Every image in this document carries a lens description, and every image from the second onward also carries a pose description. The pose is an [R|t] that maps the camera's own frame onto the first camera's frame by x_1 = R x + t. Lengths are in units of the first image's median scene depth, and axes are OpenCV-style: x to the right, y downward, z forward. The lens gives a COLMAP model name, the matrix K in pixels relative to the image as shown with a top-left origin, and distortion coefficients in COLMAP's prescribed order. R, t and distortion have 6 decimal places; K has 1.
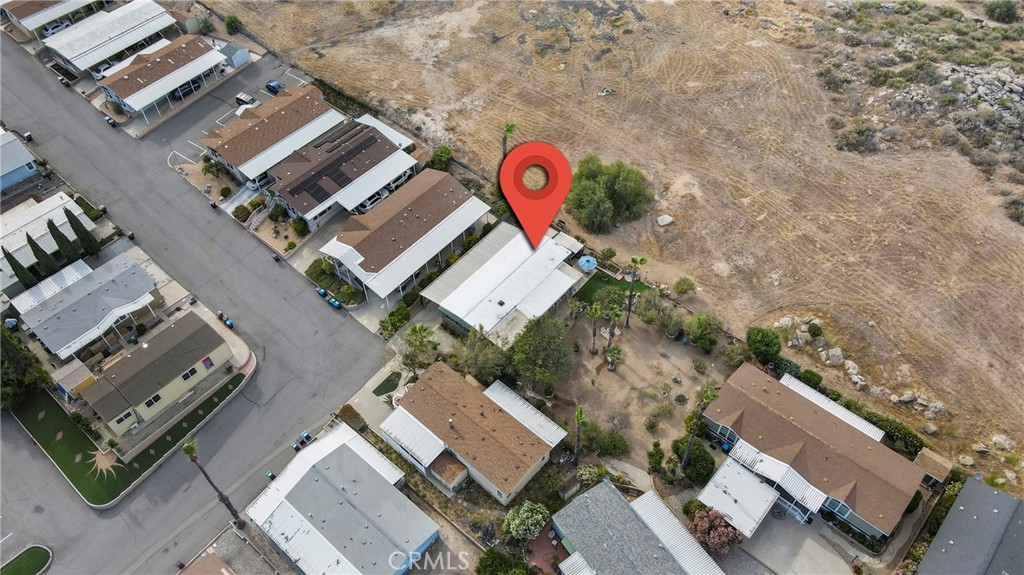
lens RADIAL K [[757.3, 0, 506.3], [0, 757.3, 291.8], [0, 0, 1]] dist [0.000053, 0.037535]
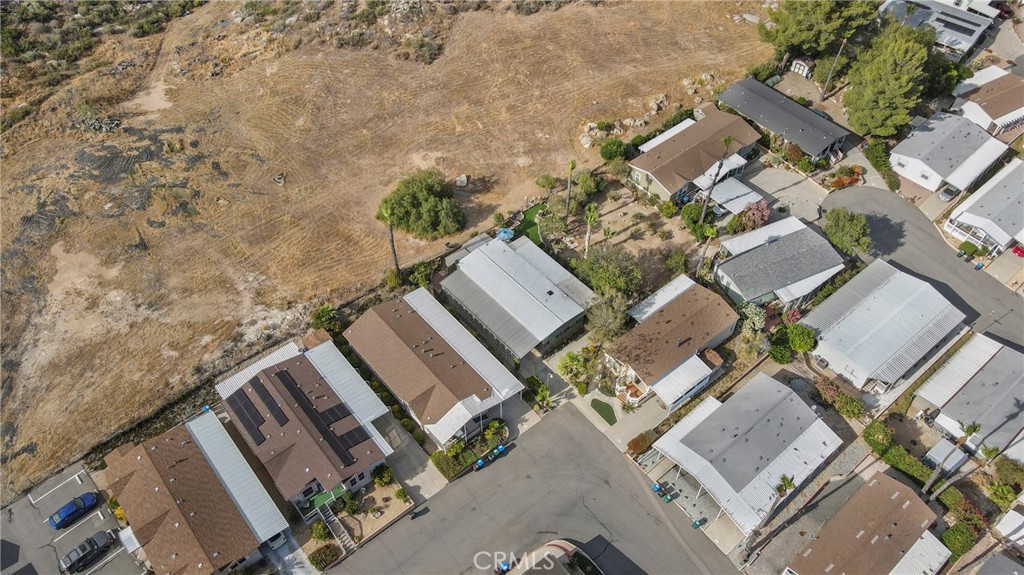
lens RADIAL K [[757.3, 0, 506.3], [0, 757.3, 291.8], [0, 0, 1]] dist [0.000053, 0.037535]
pose [[0.158188, -0.739117, 0.654739, -0.636630], [0.766806, 0.509710, 0.390134, -0.400622], [-0.622081, 0.440343, 0.647389, 0.316200]]
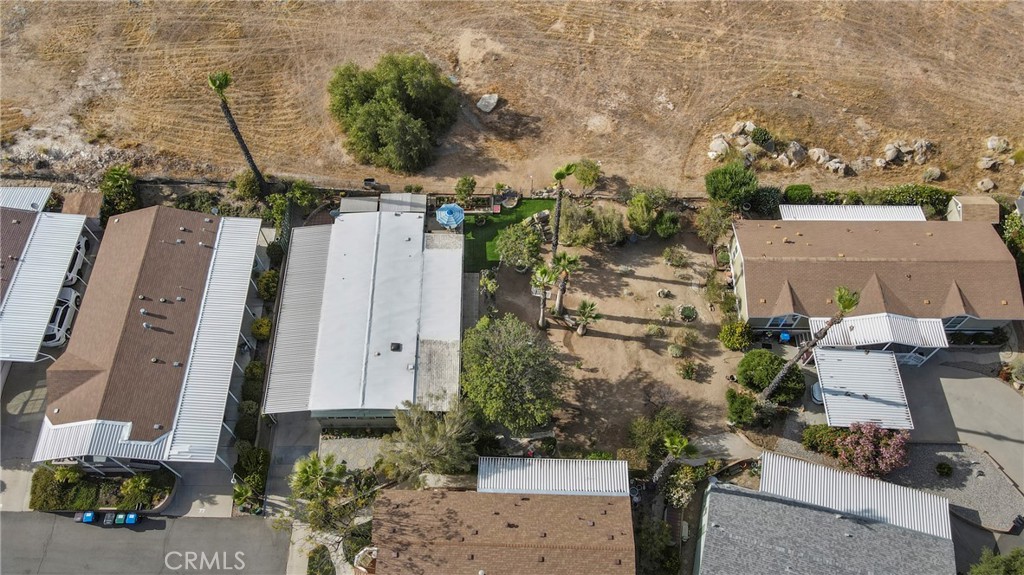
lens RADIAL K [[757.3, 0, 506.3], [0, 757.3, 291.8], [0, 0, 1]] dist [0.000053, 0.037535]
pose [[0.758943, -0.553982, 0.342214, -0.110312], [0.496720, 0.832363, 0.245846, -0.114293], [-0.421041, -0.016599, 0.906890, 0.371282]]
